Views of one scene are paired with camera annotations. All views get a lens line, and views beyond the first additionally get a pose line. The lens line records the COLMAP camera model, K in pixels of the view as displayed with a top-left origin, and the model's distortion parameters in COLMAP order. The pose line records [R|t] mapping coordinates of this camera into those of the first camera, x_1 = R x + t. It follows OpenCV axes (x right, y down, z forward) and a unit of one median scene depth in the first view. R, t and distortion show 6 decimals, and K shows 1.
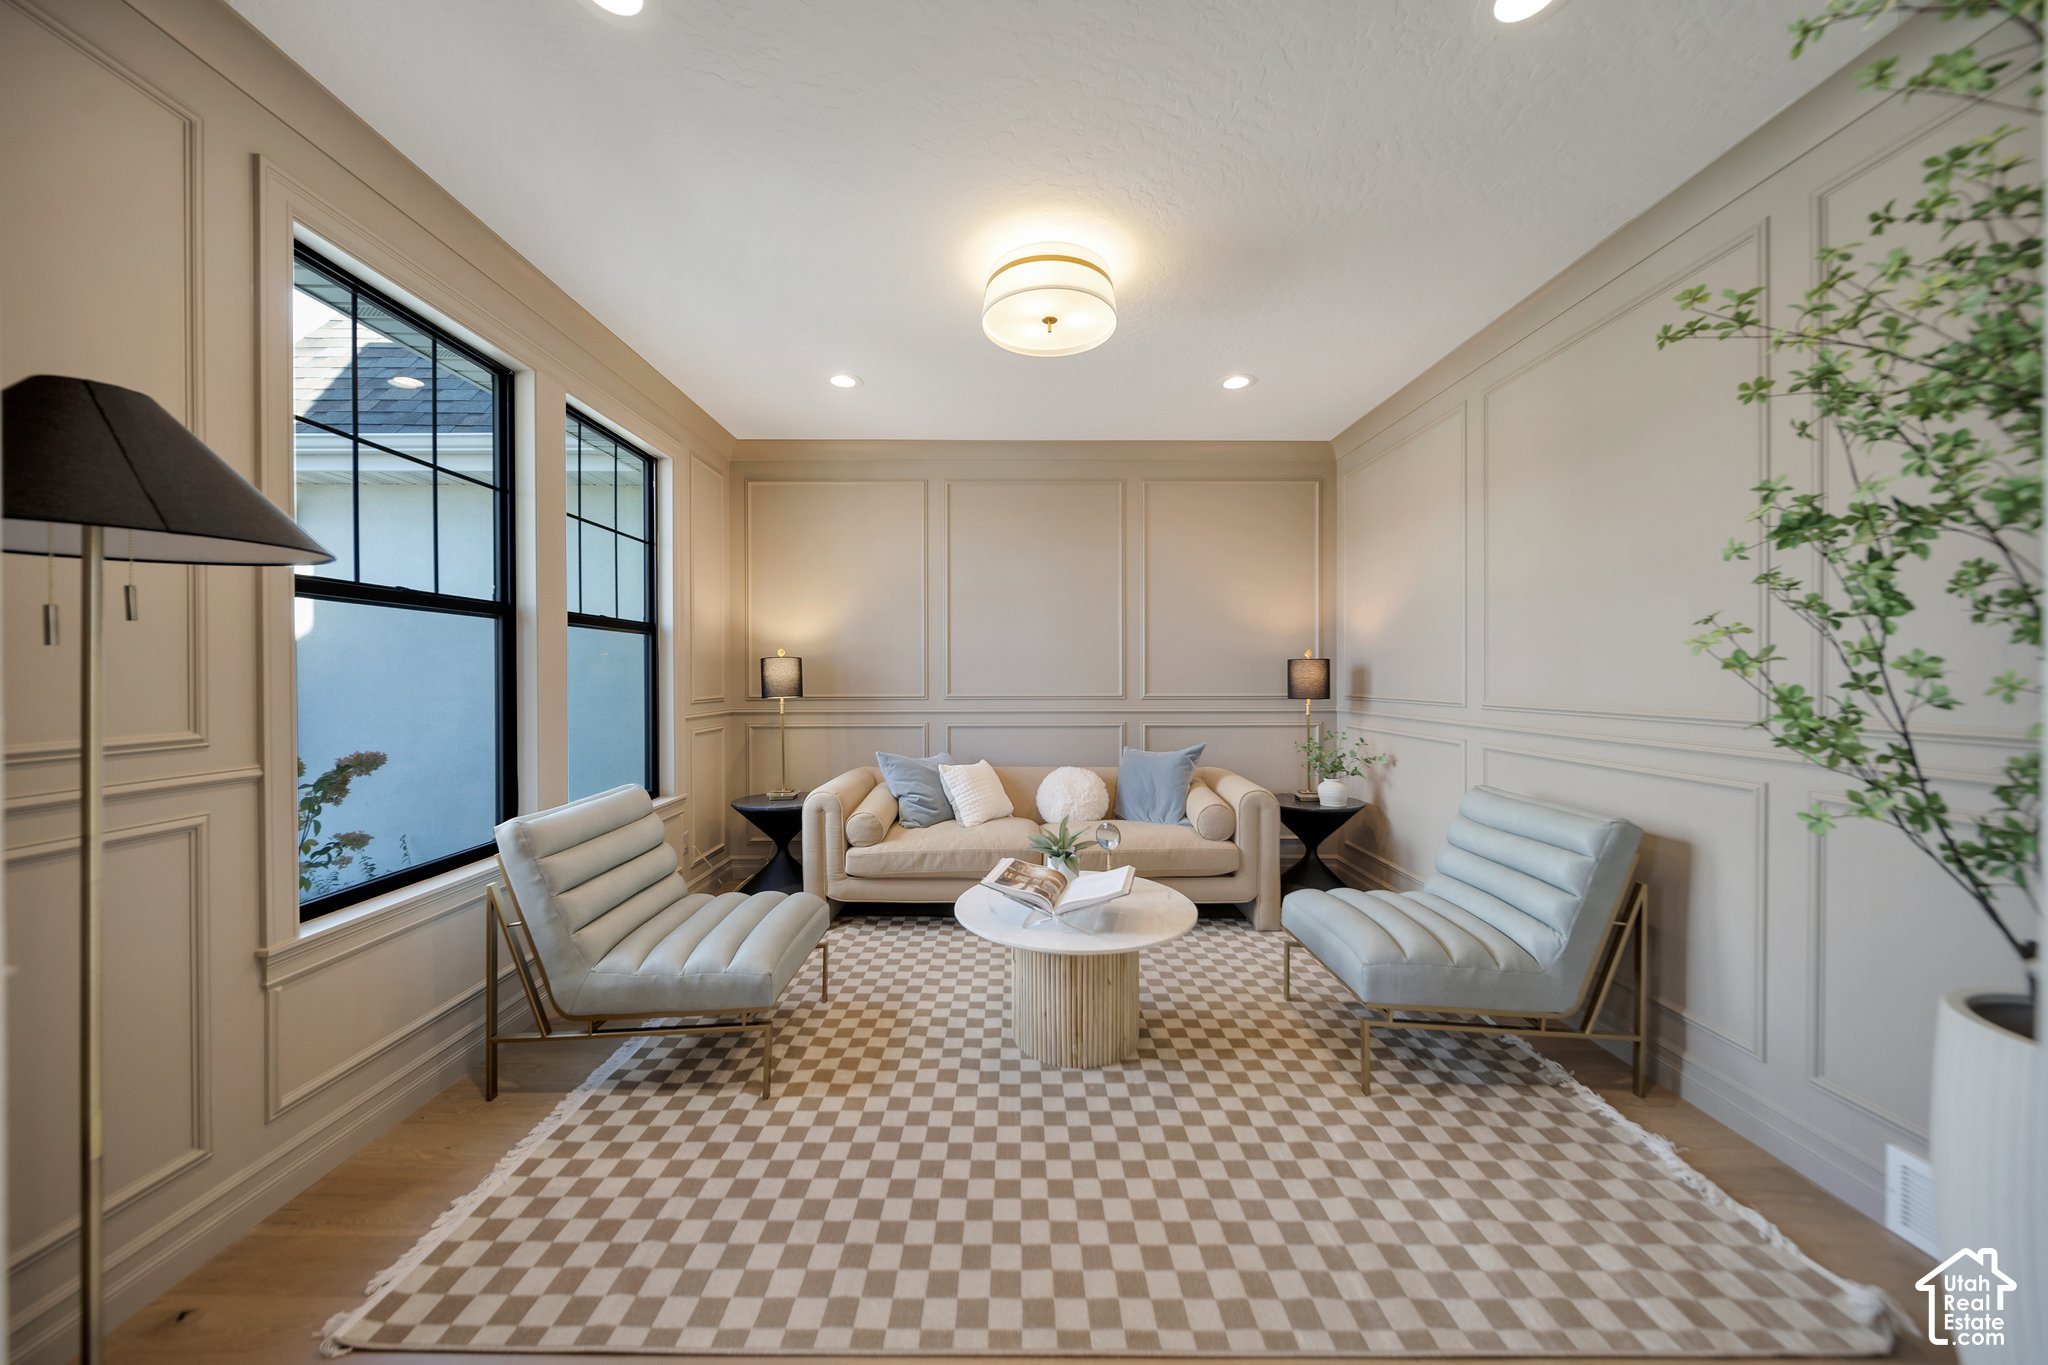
lens RADIAL K [[717.5, 0, 1021.8], [0, 717.5, 683.5], [0, 0, 1]] dist [0.000938, -0.001452]
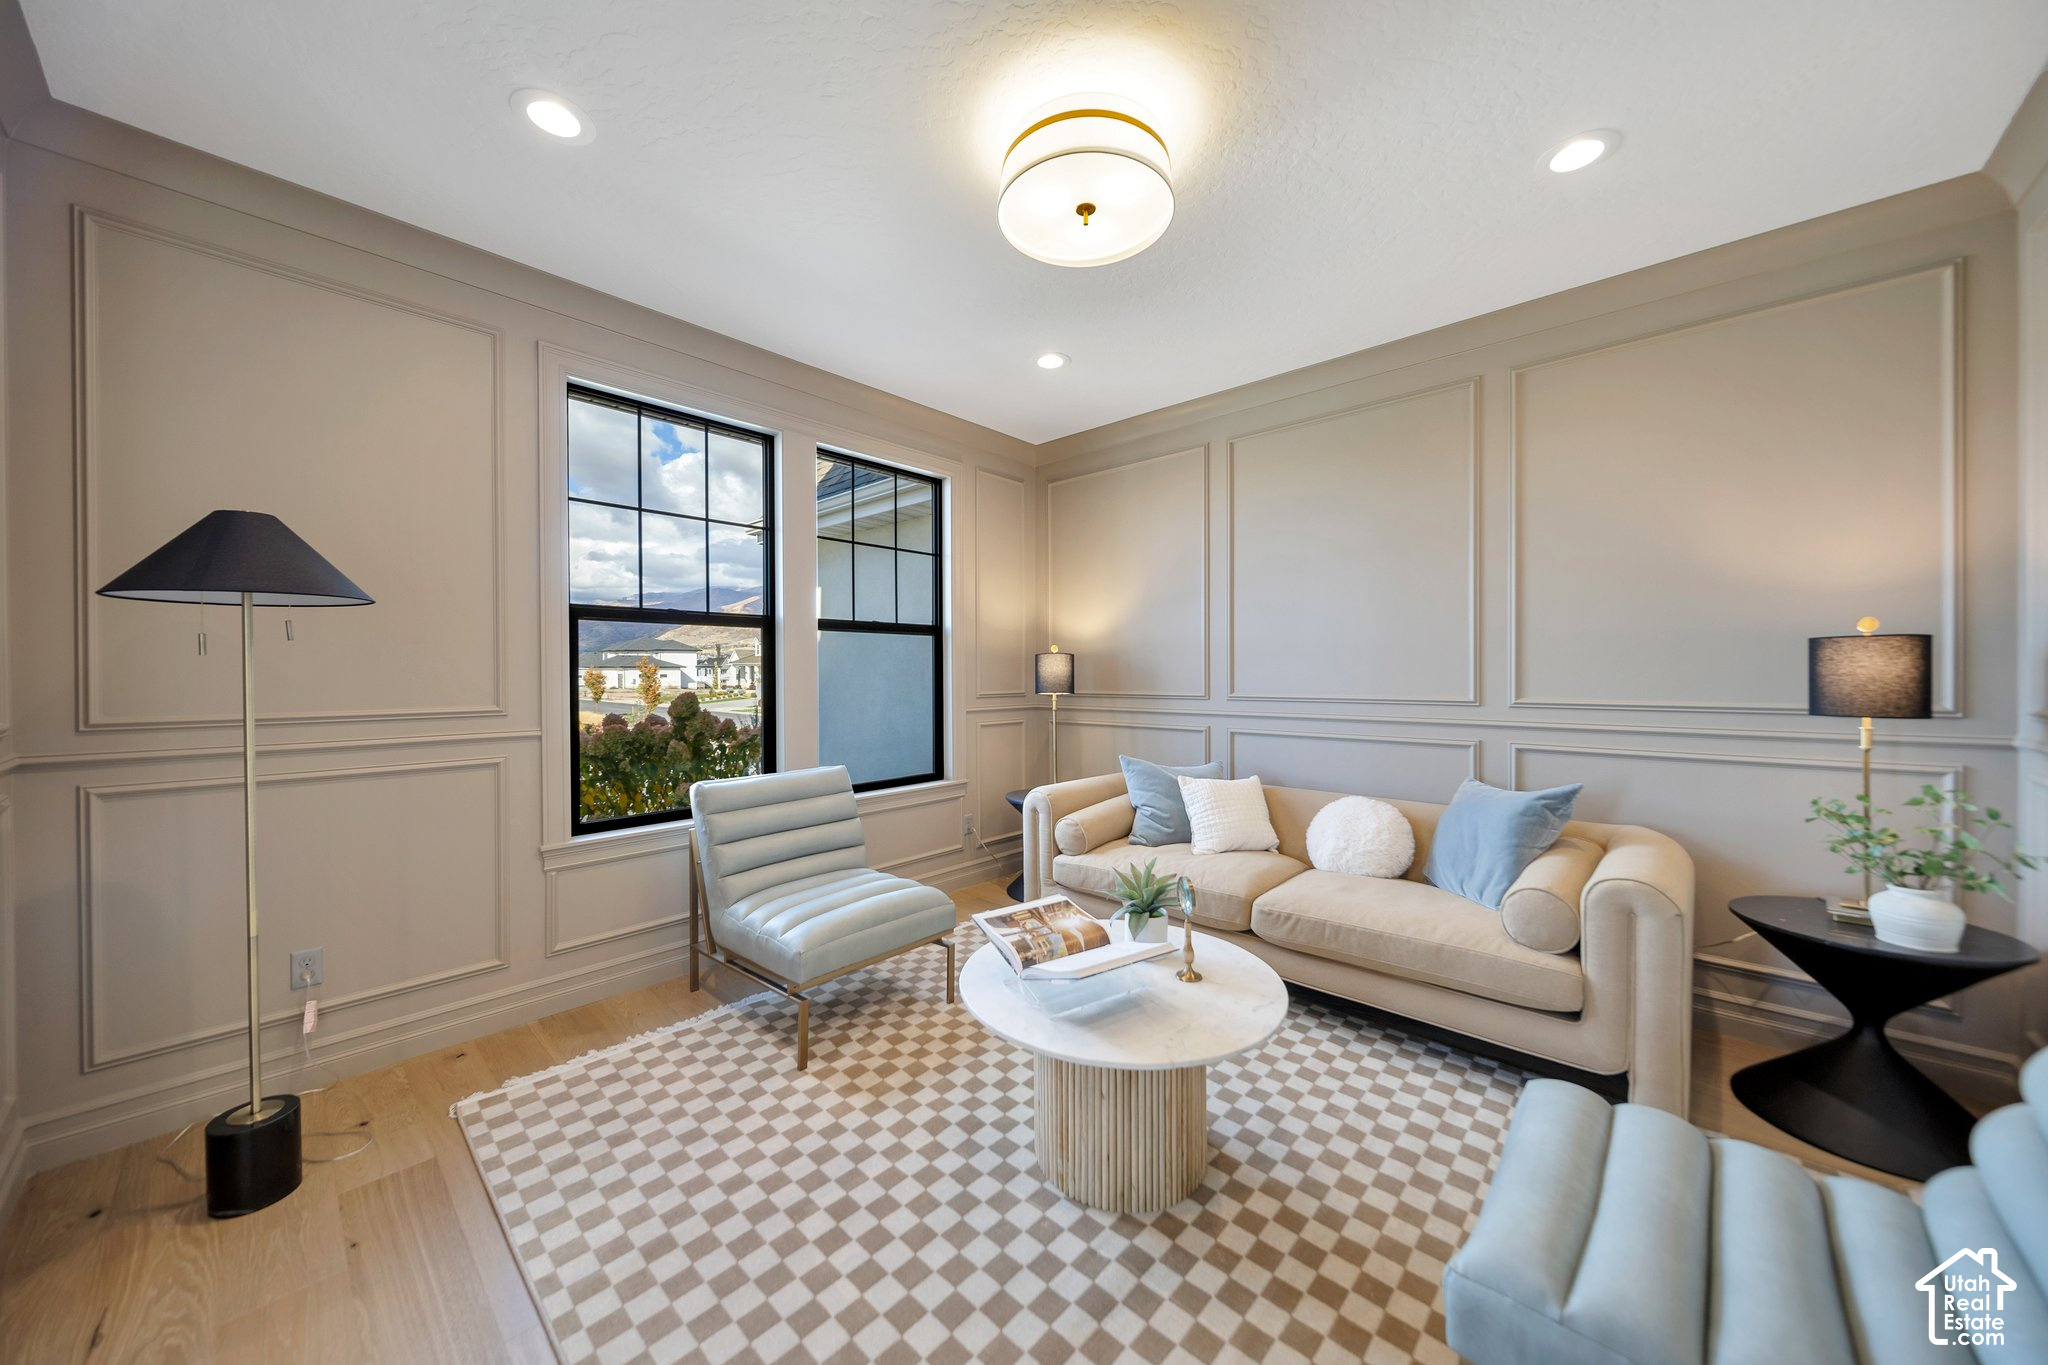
lens RADIAL K [[717.5, 0, 1021.9], [0, 717.5, 678.8], [0, 0, 1]] dist [0.000938, -0.001452]
pose [[0.719998, 0.004658, -0.693961, 0.381120], [-0.005593, 0.999984, 0.000909, -0.001972], [0.693954, 0.003227, 0.720012, 0.286835]]
